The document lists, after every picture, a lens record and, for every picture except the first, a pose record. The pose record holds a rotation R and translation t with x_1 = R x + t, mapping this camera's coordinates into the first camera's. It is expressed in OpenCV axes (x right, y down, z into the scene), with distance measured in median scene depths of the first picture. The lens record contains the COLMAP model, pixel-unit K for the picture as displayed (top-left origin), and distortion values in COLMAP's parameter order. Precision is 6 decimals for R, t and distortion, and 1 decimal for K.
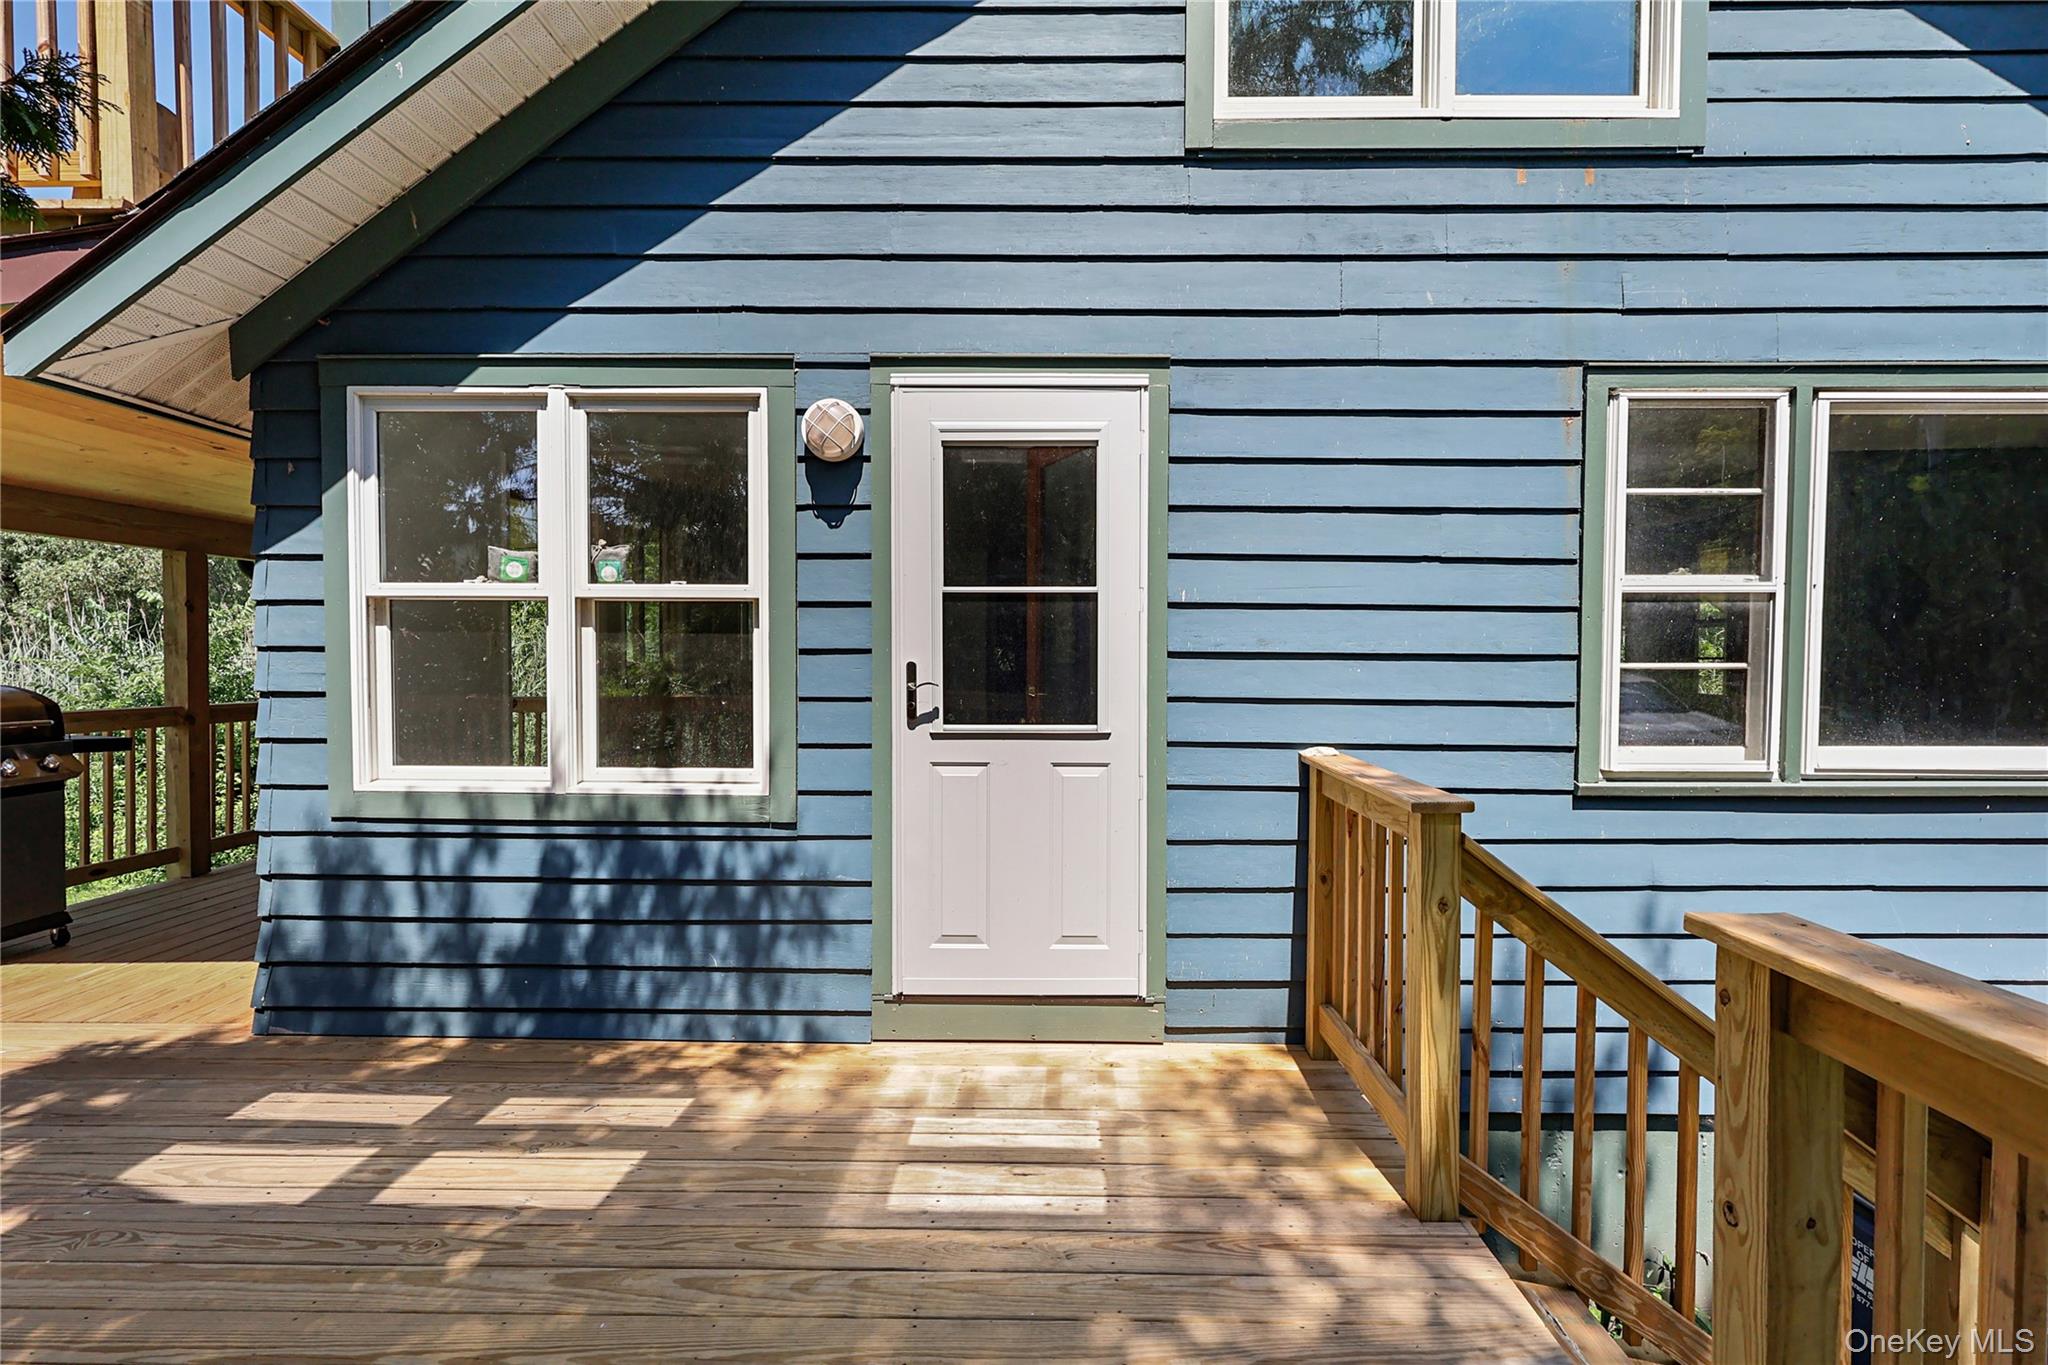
lens RADIAL K [[952.4, 0, 1024.0], [0, 952.4, 682.5], [0, 0, 1]] dist [0.000863, 0.000171]
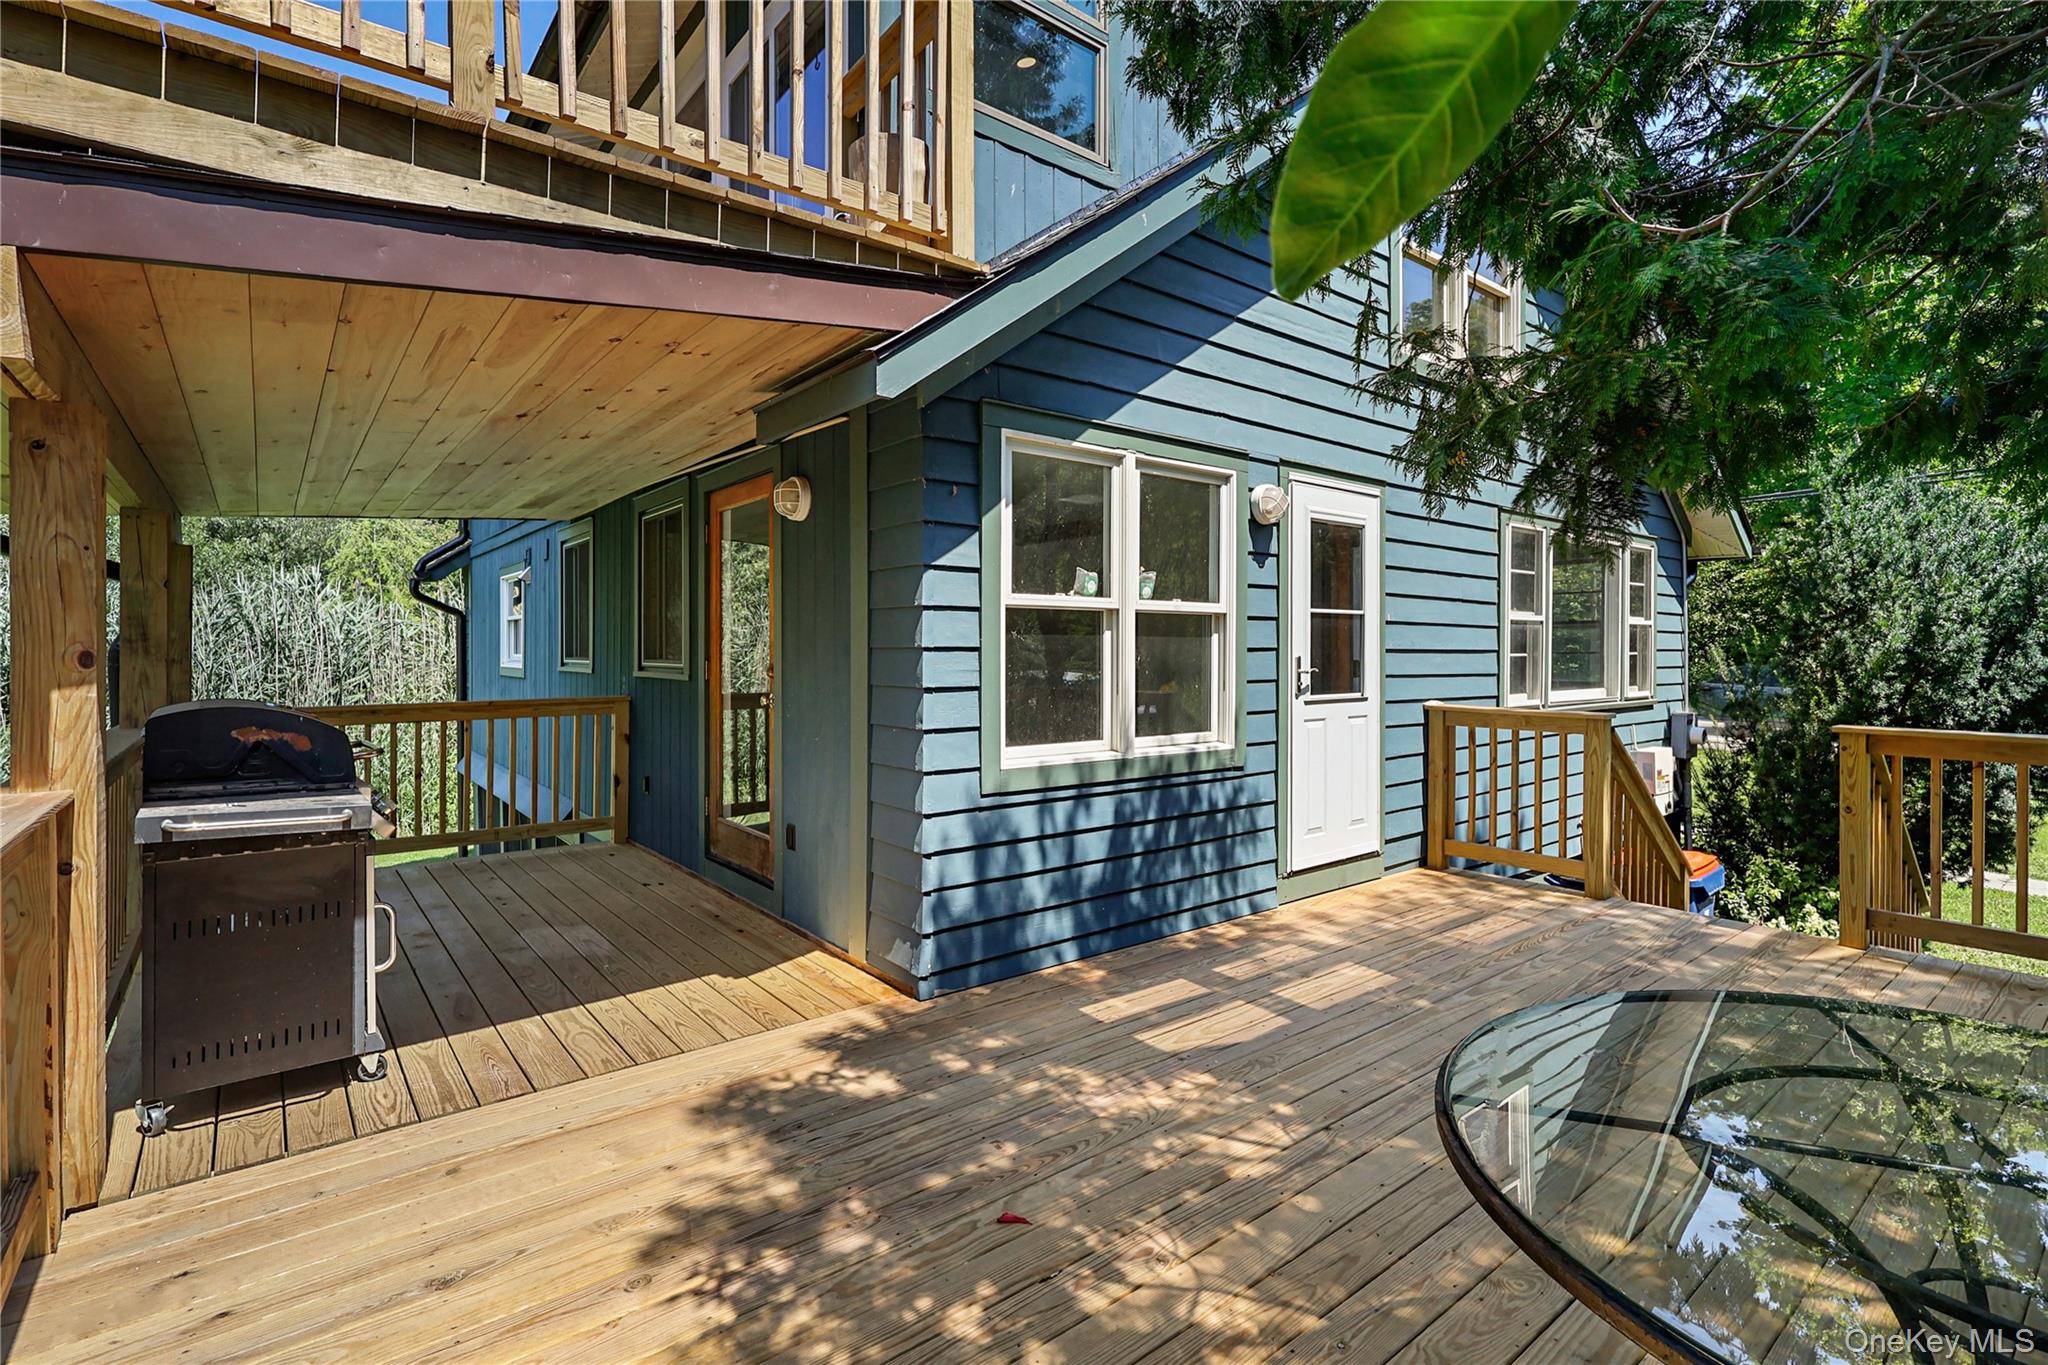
lens RADIAL K [[957.9, 0, 1024.0], [0, 957.9, 653.8], [0, 0, 1]] dist [-0.000566, 0.000007]
pose [[0.773031, -0.006745, 0.634332, -1.441503], [0.018863, 0.999746, -0.012357, -0.014011], [-0.634088, 0.021518, 0.772962, 0.065894]]
